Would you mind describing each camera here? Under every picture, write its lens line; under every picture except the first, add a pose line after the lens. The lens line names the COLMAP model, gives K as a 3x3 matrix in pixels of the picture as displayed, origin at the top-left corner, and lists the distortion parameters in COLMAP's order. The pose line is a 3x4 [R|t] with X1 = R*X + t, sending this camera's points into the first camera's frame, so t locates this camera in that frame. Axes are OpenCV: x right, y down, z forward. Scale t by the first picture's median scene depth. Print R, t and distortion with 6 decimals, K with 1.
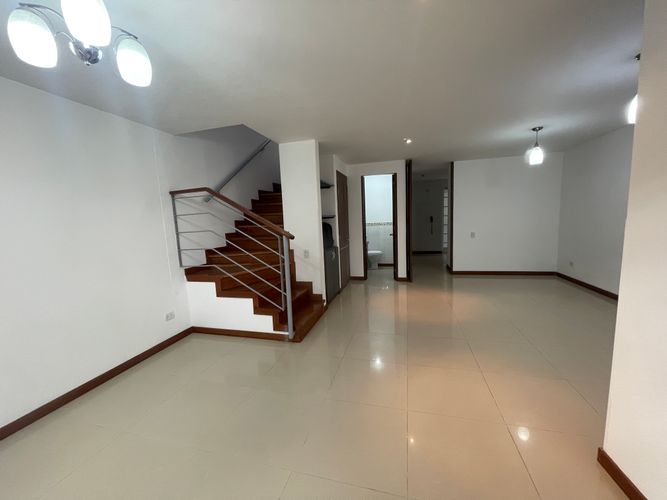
lens RADIAL K [[269.4, 0, 333.9], [0, 269.4, 251.5], [0, 0, 1]] dist [0.000538, -0.000034]
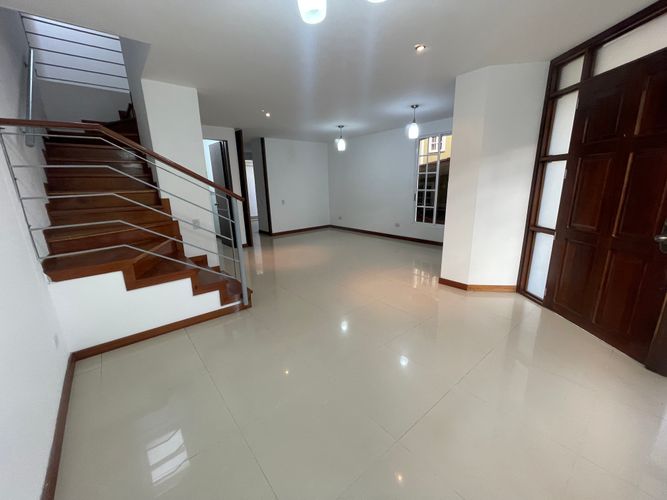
lens RADIAL K [[269.4, 0, 332.3], [0, 269.4, 251.6], [0, 0, 1]] dist [0.000538, -0.000034]
pose [[0.579183, -0.173009, 0.796627, -0.607401], [0.104950, 0.984912, 0.137597, 0.025508], [-0.808413, 0.003913, 0.588602, 0.145036]]
